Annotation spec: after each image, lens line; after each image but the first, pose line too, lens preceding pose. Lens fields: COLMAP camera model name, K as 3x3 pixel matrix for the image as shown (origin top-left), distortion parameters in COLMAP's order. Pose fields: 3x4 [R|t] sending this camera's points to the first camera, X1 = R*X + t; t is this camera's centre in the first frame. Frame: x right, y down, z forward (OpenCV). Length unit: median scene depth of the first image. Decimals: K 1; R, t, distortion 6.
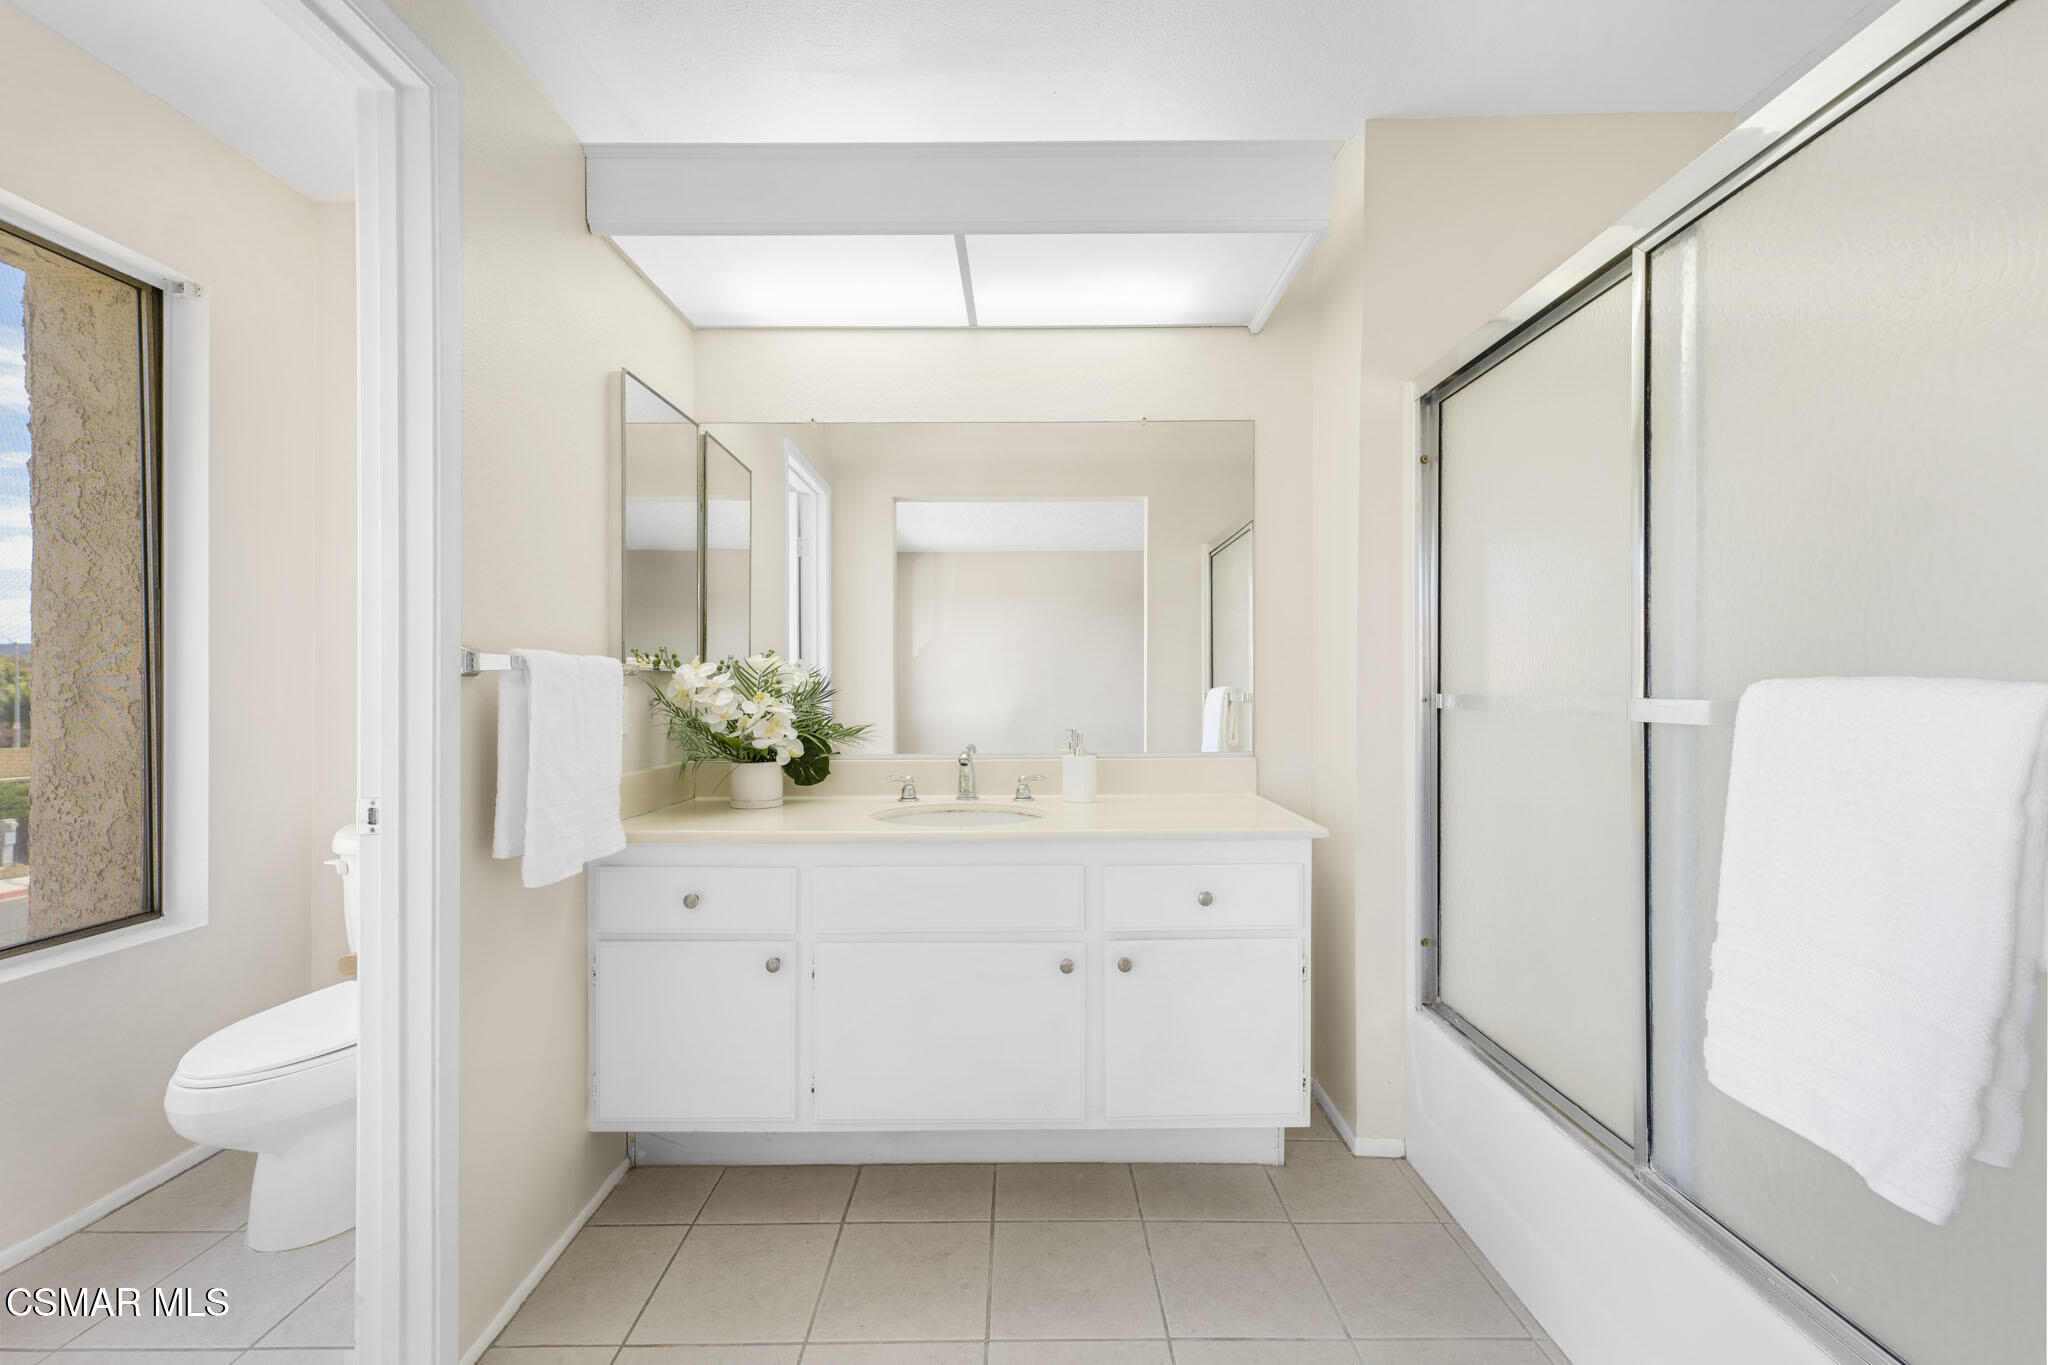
lens RADIAL K [[850.3, 0, 1013.0], [0, 850.3, 670.8], [0, 0, 1]] dist [0.006558, 0.000179]
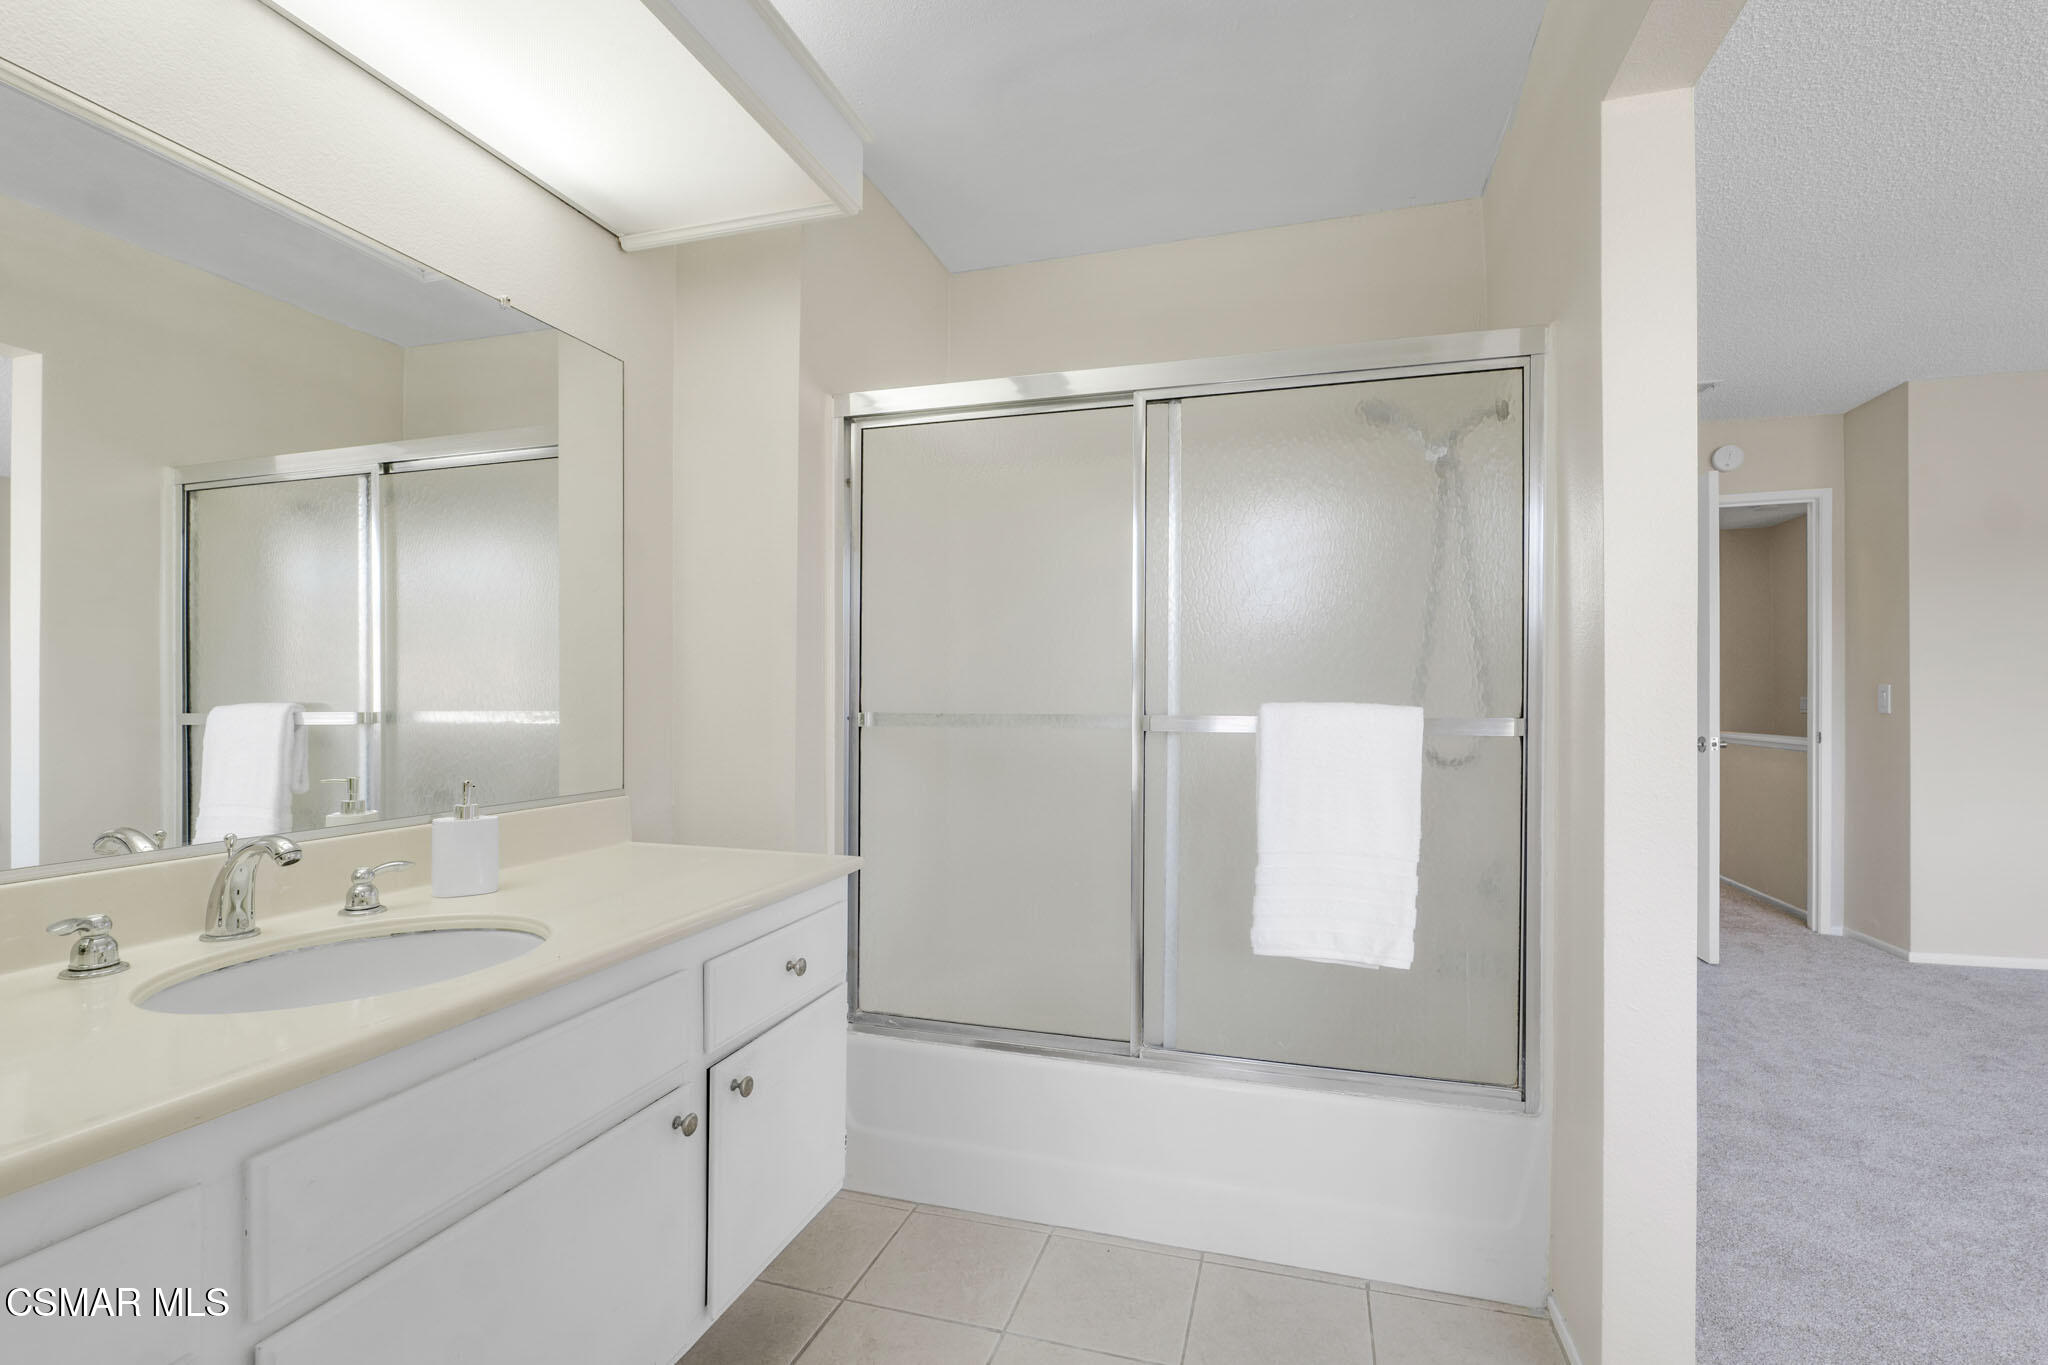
lens RADIAL K [[906.7, 0, 1022.8], [0, 906.7, 674.6], [0, 0, 1]] dist [0.001031, -0.000005]
pose [[0.276884, 0.034302, 0.960291, -0.461126], [-0.022846, 0.999315, -0.029108, 0.009897], [-0.960632, -0.013879, 0.277478, 0.470999]]
